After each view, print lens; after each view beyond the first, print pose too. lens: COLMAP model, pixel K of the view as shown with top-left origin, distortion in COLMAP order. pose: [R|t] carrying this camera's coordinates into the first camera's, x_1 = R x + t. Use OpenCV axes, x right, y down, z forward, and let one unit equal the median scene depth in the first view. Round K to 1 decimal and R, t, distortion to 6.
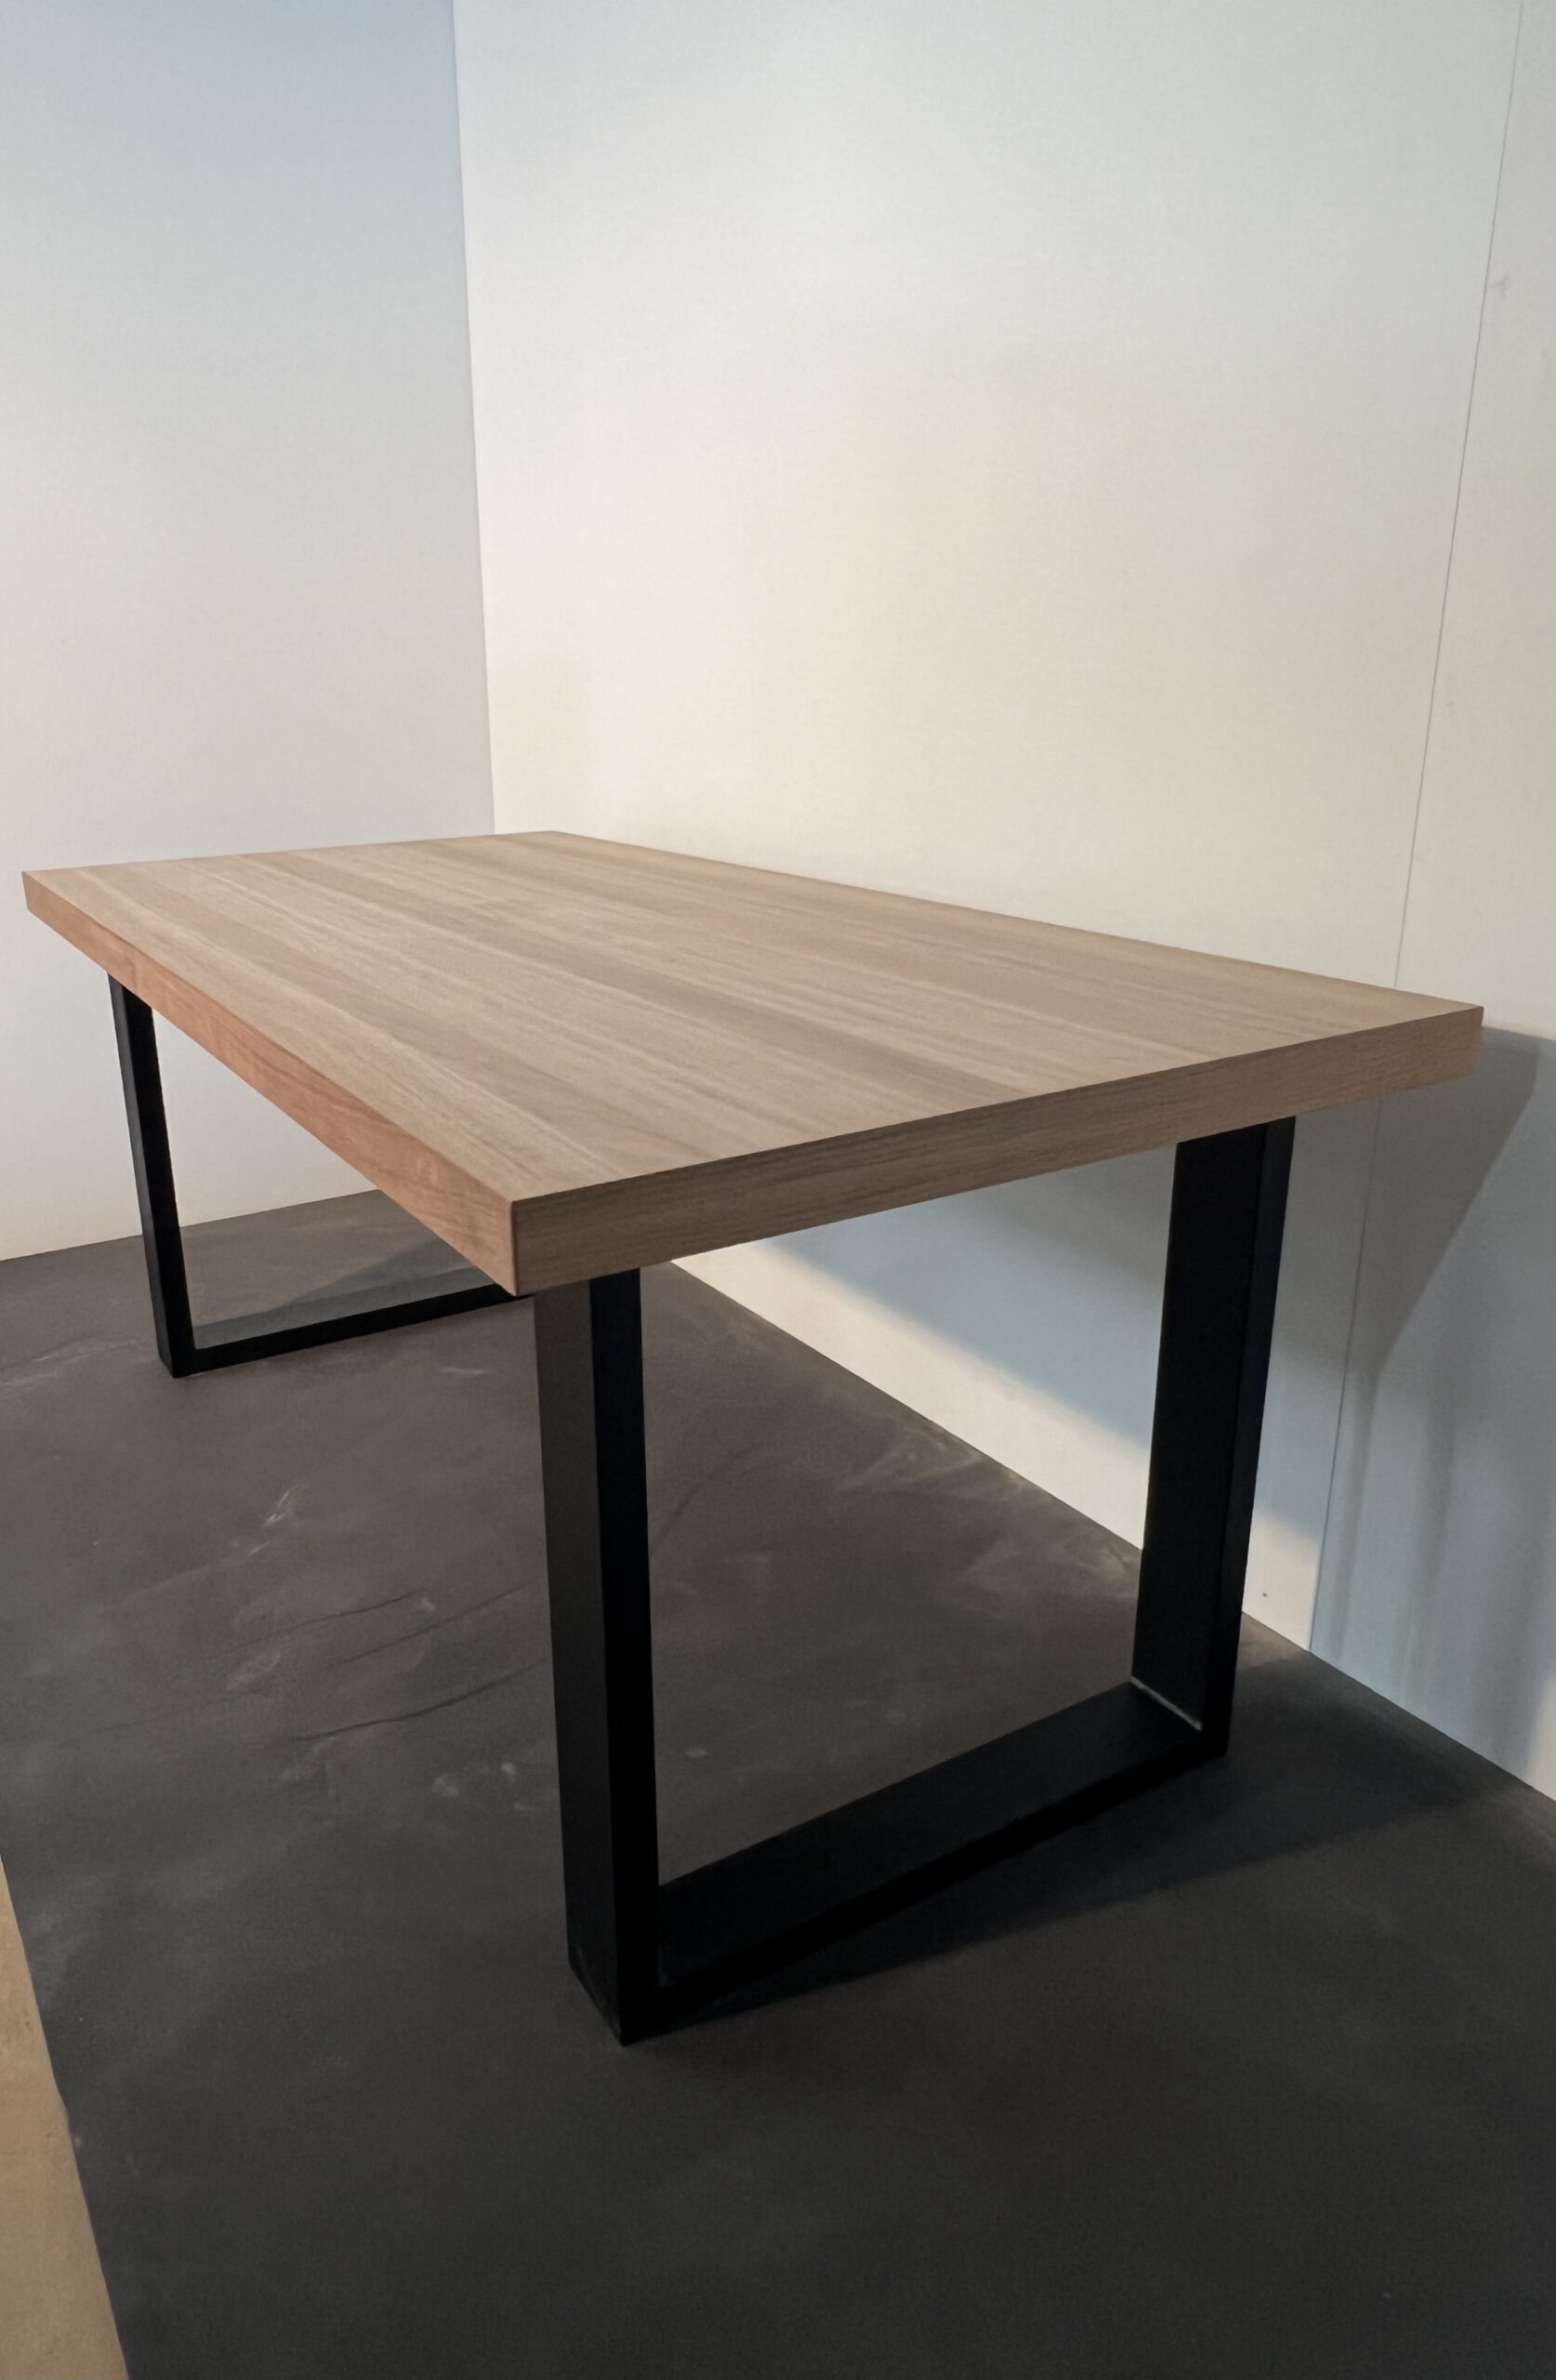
lens RADIAL K [[1577.2, 0, 676.9], [0, 1577.2, 1159.6], [0, 0, 1]] dist [0.017033, 0.000062]
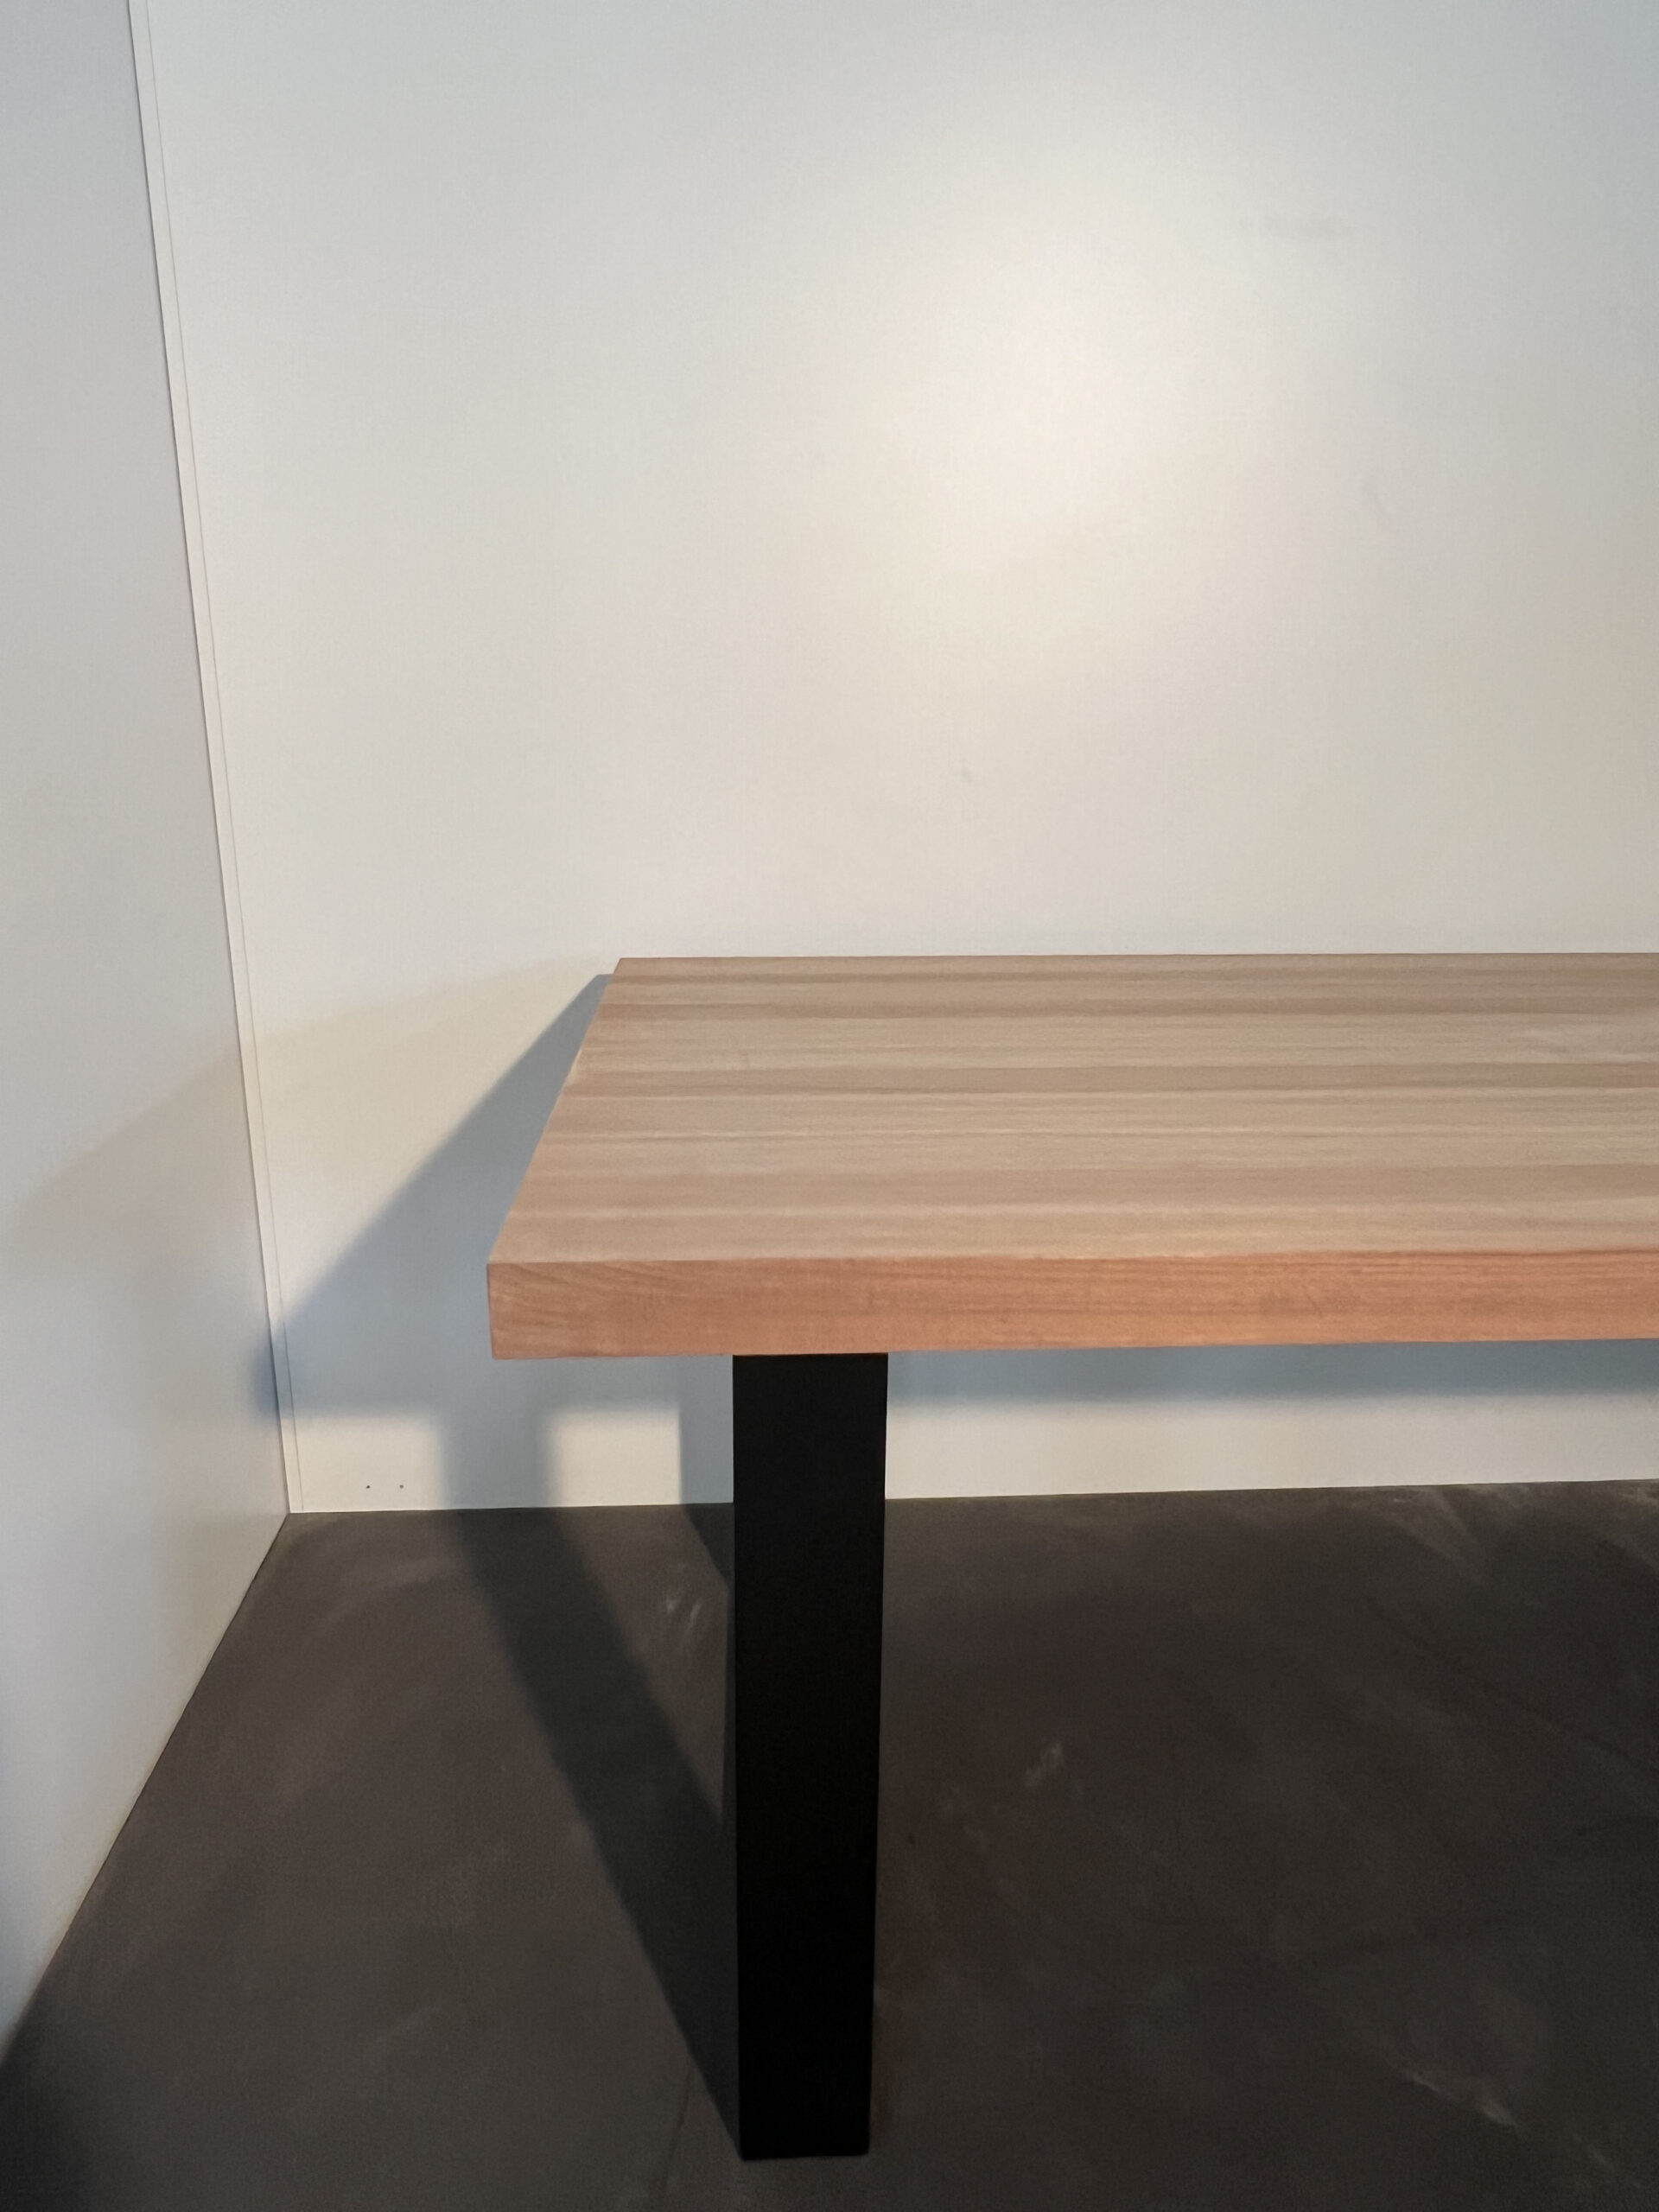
lens RADIAL K [[1442.6, 0, 822.7], [0, 1442.6, 1082.4], [0, 0, 1]] dist [0.003050, 0.001805]
pose [[0.452354, -0.222118, 0.863735, -0.843214], [0.258195, 0.959630, 0.111557, -0.307425], [-0.853645, 0.172549, 0.491443, 0.974804]]
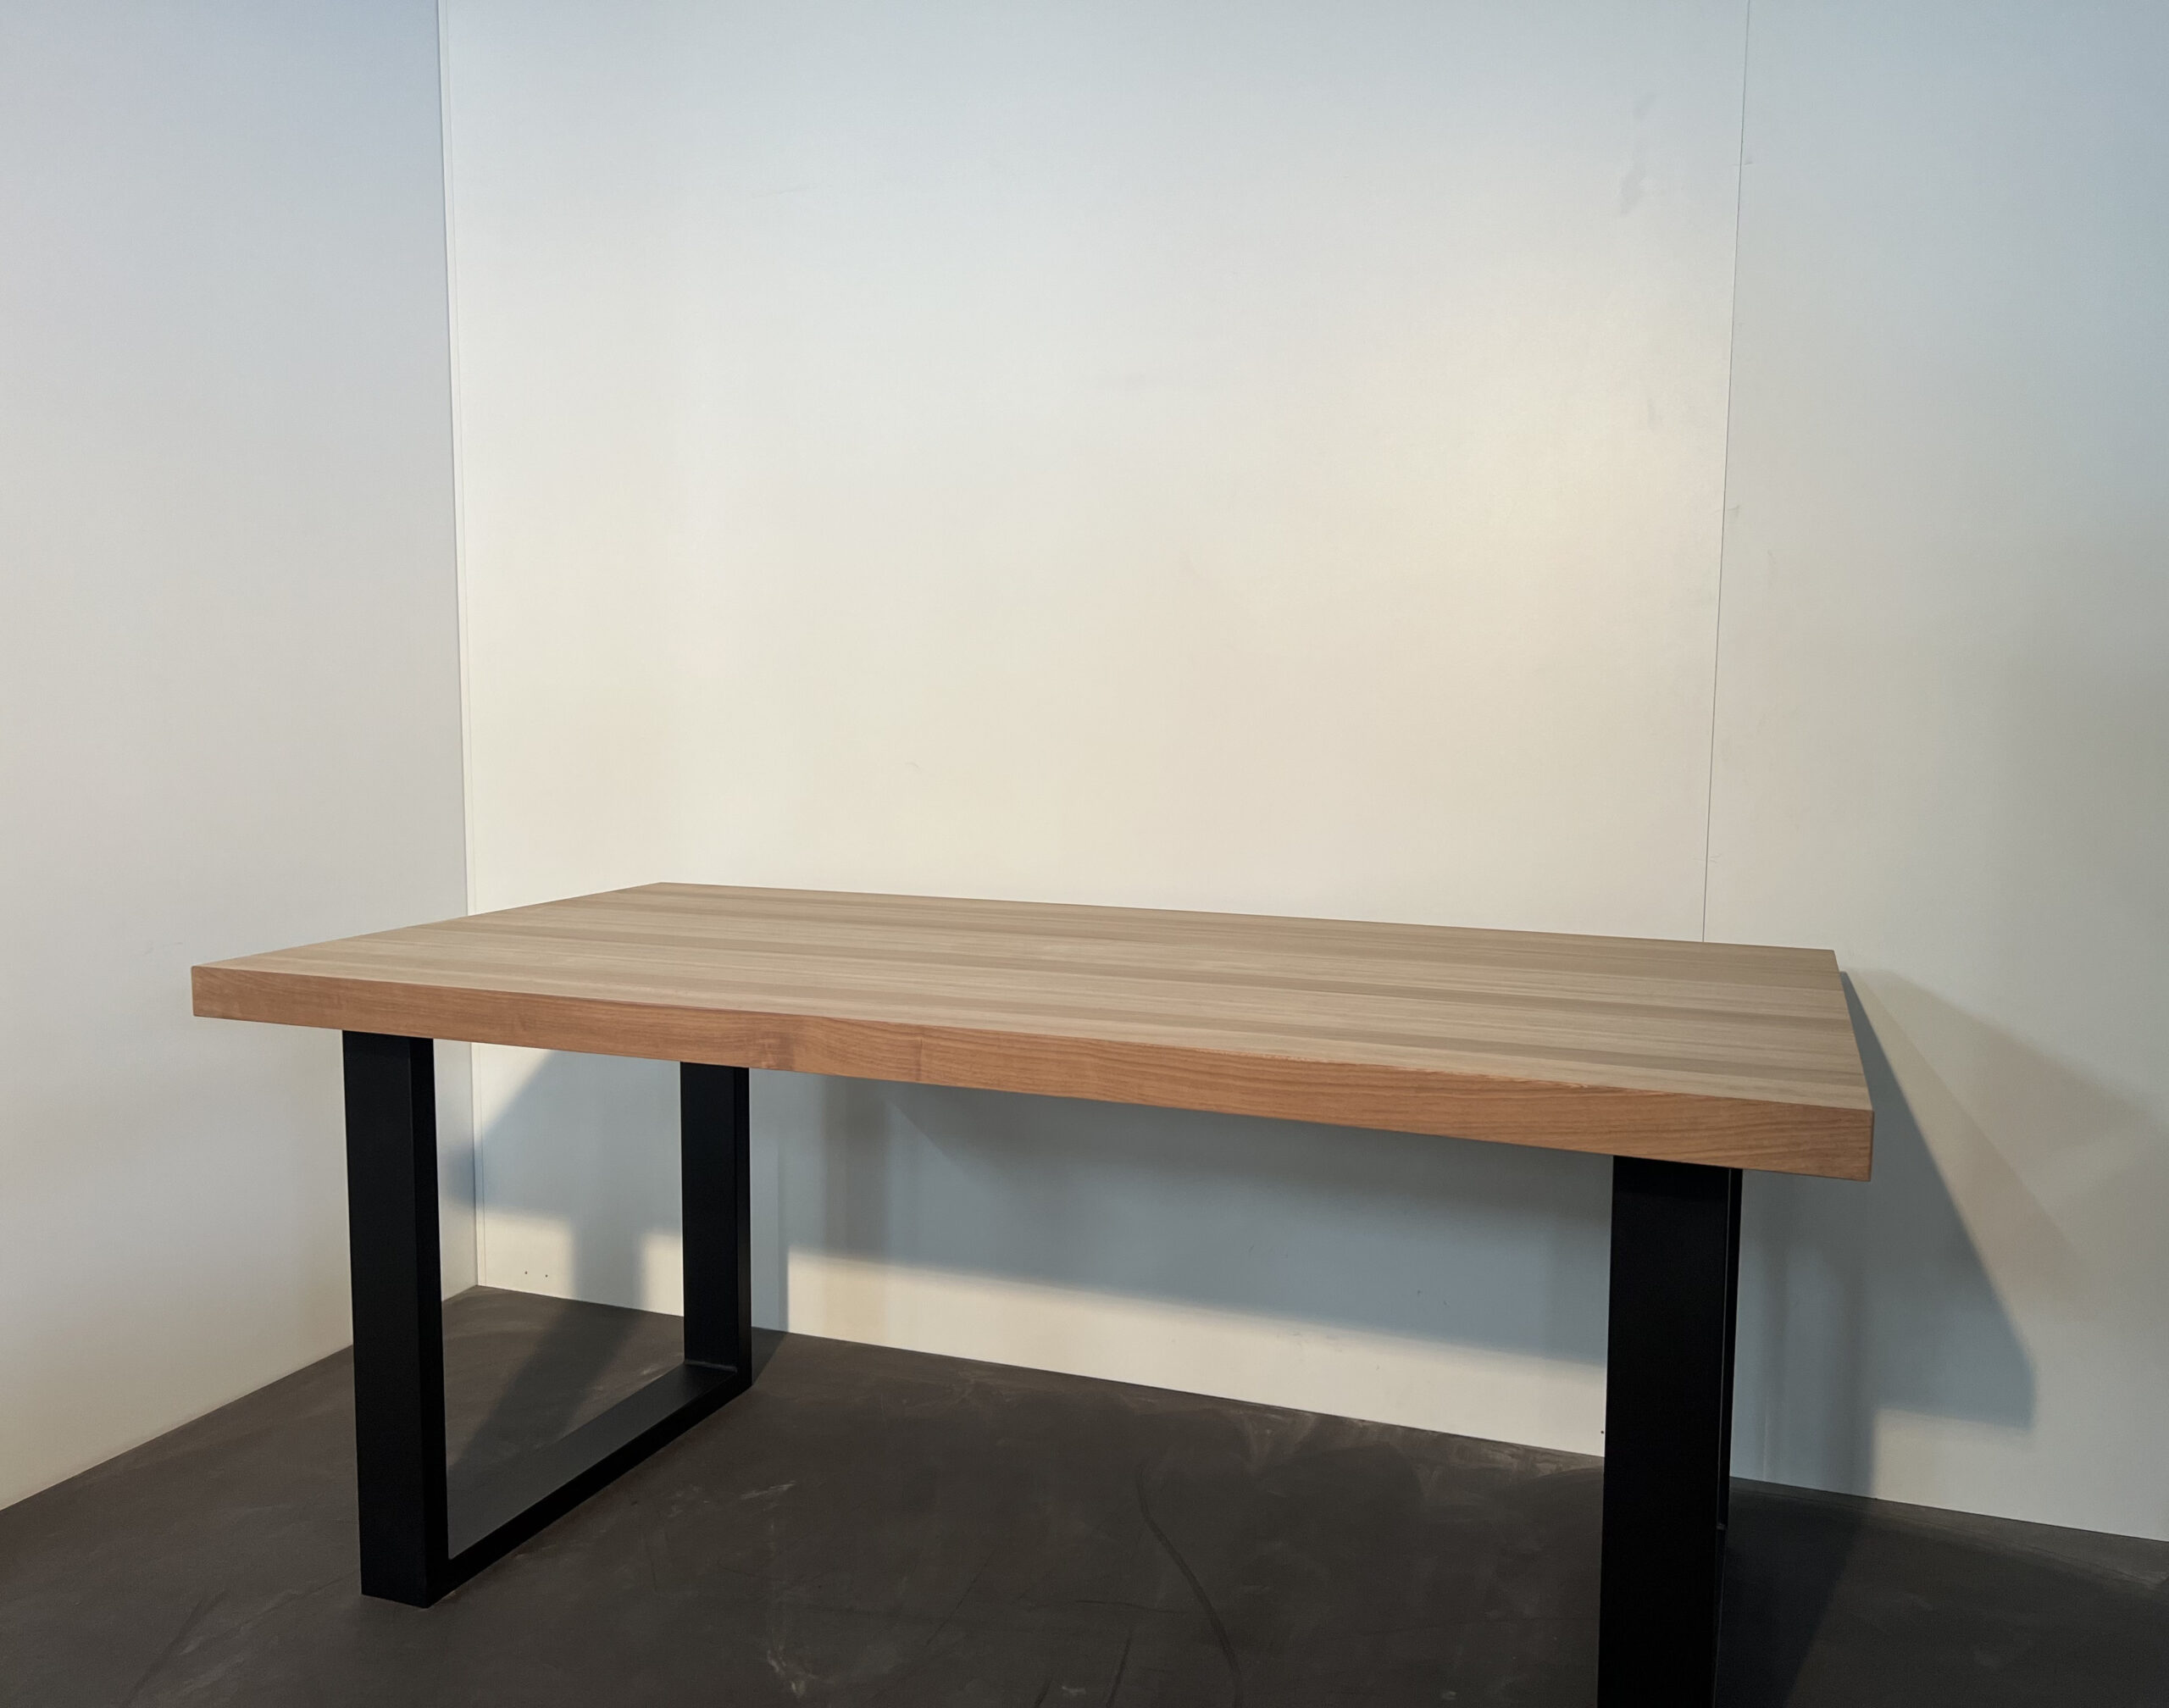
lens RADIAL K [[1750.2, 0, 1165.5], [0, 1750.2, 847.2], [0, 0, 1]] dist [0.036335, -0.011511]
pose [[0.760935, -0.037667, 0.647734, -0.775350], [0.175049, 0.973213, -0.149047, -0.037424], [-0.624769, 0.226800, 0.747145, 0.075301]]
